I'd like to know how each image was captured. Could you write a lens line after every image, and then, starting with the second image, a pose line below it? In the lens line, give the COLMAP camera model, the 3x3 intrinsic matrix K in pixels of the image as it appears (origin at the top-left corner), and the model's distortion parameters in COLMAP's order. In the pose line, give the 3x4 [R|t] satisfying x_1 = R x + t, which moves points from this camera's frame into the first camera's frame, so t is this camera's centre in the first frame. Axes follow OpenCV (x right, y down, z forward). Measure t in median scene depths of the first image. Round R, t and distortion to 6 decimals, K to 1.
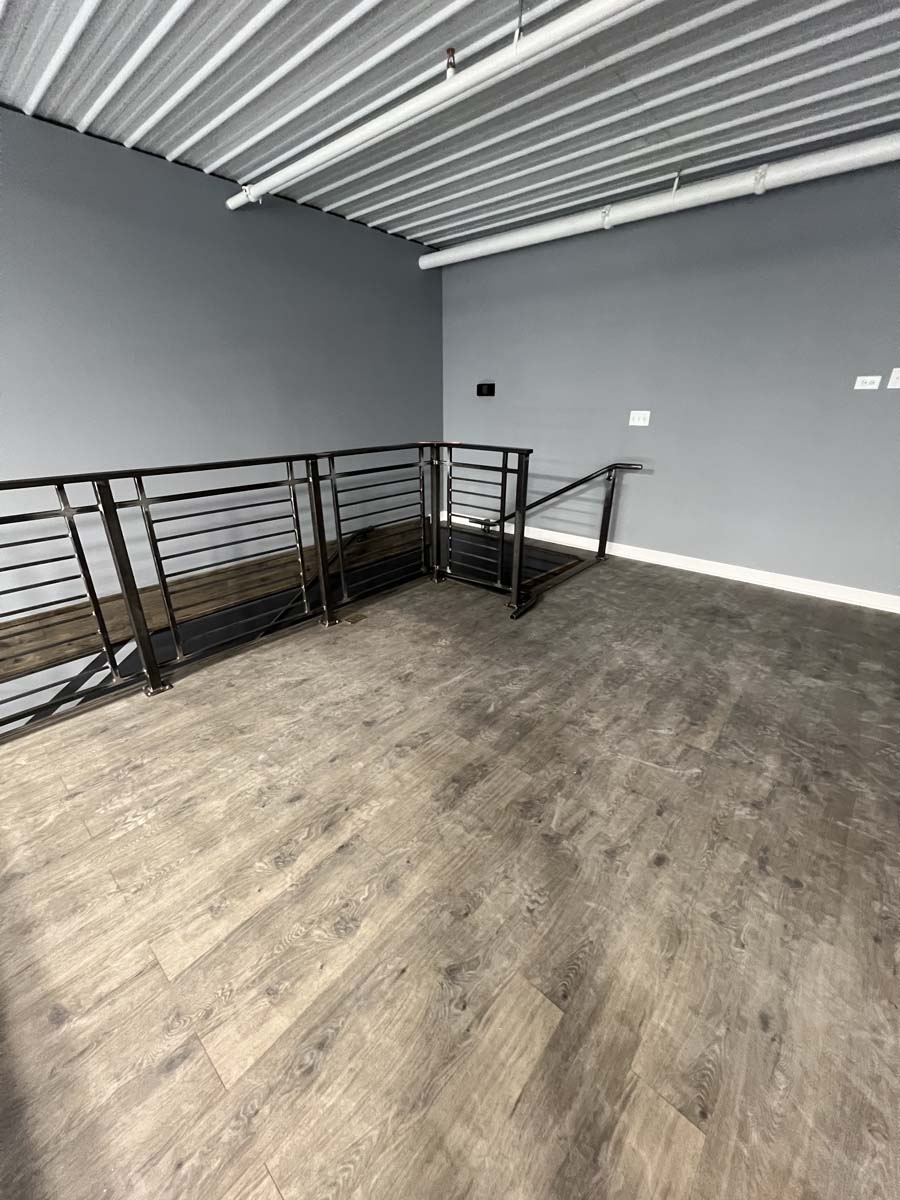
lens RADIAL K [[478.5, 0, 451.3], [0, 478.5, 594.0], [0, 0, 1]] dist [-0.000896, 0.000251]
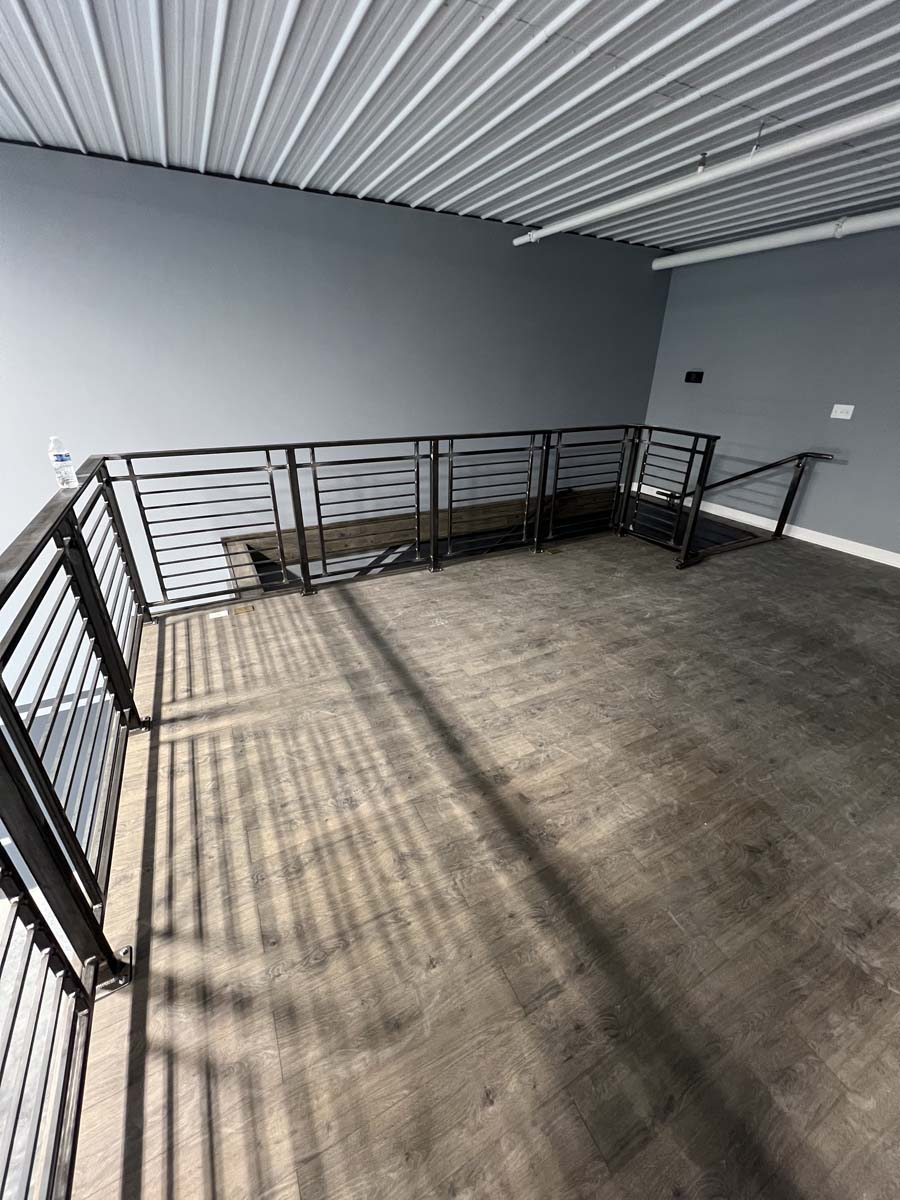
lens RADIAL K [[478.5, 0, 451.3], [0, 478.5, 594.0], [0, 0, 1]] dist [-0.000896, 0.000251]
pose [[0.929513, 0.172743, -0.325829, -0.006437], [-0.152024, 0.984432, 0.088221, 0.101305], [0.335996, -0.032468, 0.941304, -0.430807]]
